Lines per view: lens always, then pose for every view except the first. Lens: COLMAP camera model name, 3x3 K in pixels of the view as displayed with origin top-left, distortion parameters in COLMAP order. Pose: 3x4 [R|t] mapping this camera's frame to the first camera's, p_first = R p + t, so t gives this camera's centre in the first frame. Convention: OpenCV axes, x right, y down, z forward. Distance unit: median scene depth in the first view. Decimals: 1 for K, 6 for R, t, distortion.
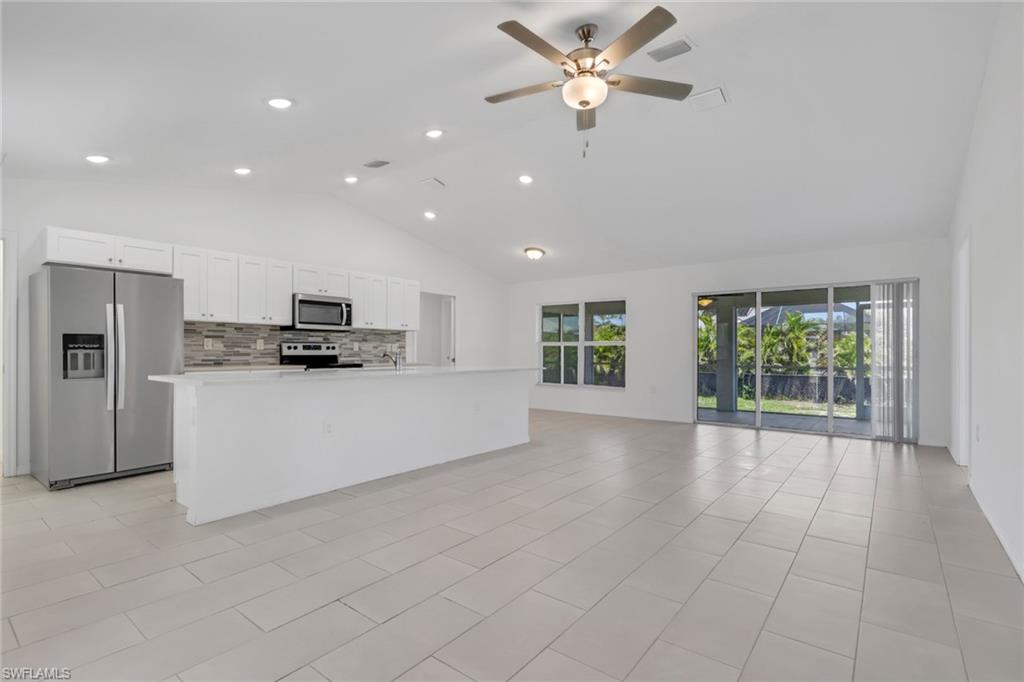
lens RADIAL K [[489.4, 0, 512.0], [0, 489.4, 349.6], [0, 0, 1]] dist [0.001287, -0.000160]
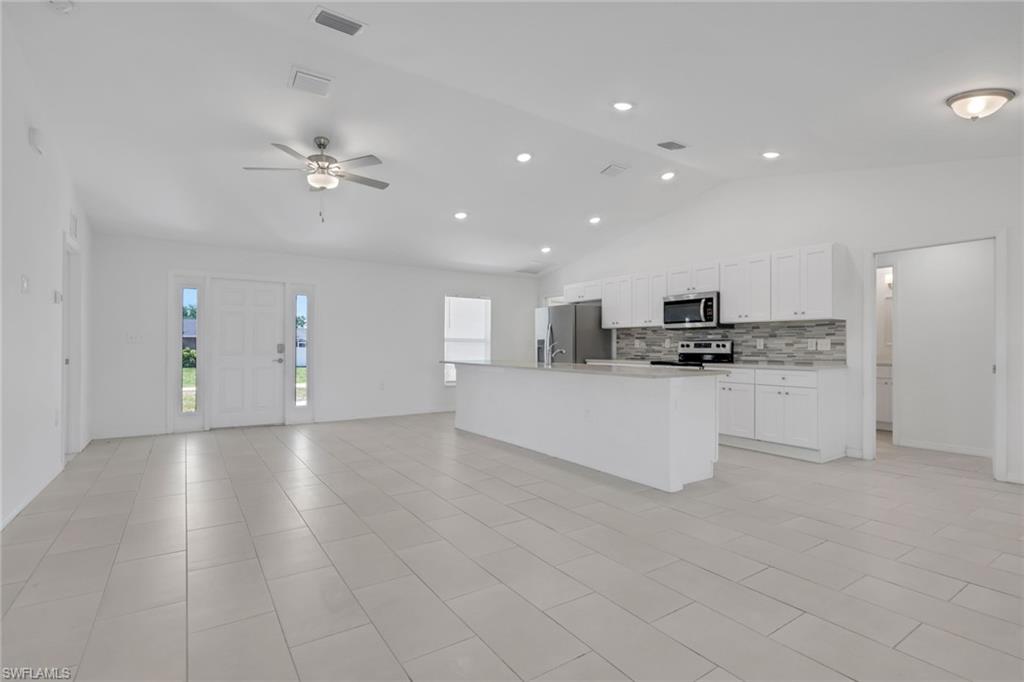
lens RADIAL K [[489.4, 0, 509.7], [0, 489.4, 340.6], [0, 0, 1]] dist [0.001287, -0.000160]
pose [[-0.318223, -0.013090, -0.947925, 0.690041], [0.002634, 0.999889, -0.014692, -0.000567], [0.948012, -0.007172, -0.318153, 0.975924]]
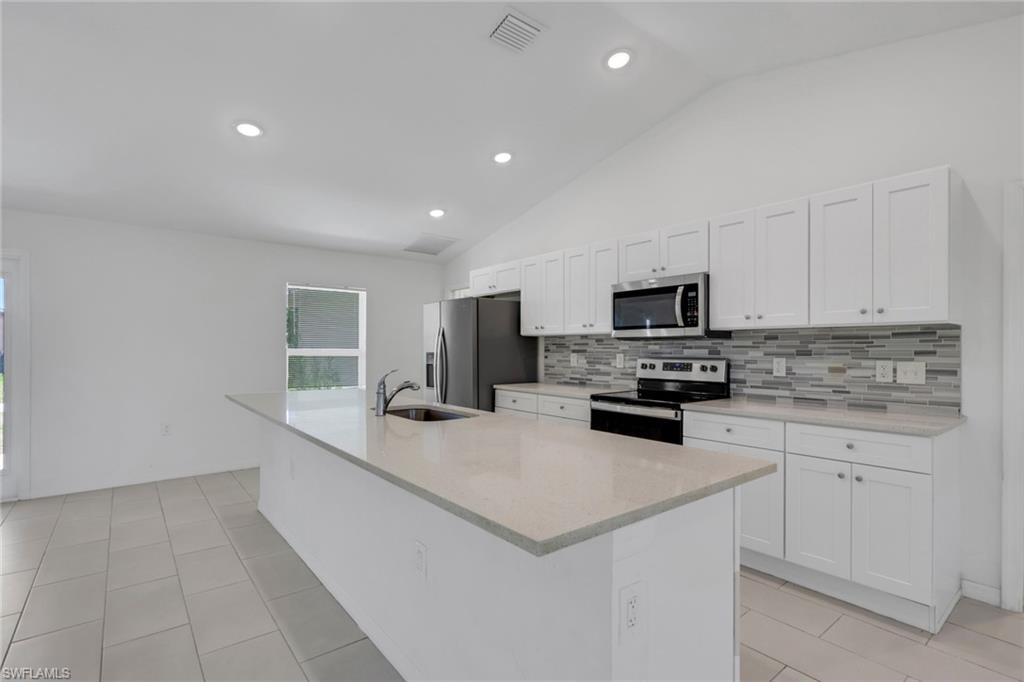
lens RADIAL K [[489.4, 0, 515.0], [0, 489.4, 344.6], [0, 0, 1]] dist [0.001287, -0.000160]
pose [[-0.230052, -0.009535, -0.973132, 0.220886], [0.002443, 0.999943, -0.010376, -0.026316], [0.973175, -0.004765, -0.230016, 0.977279]]
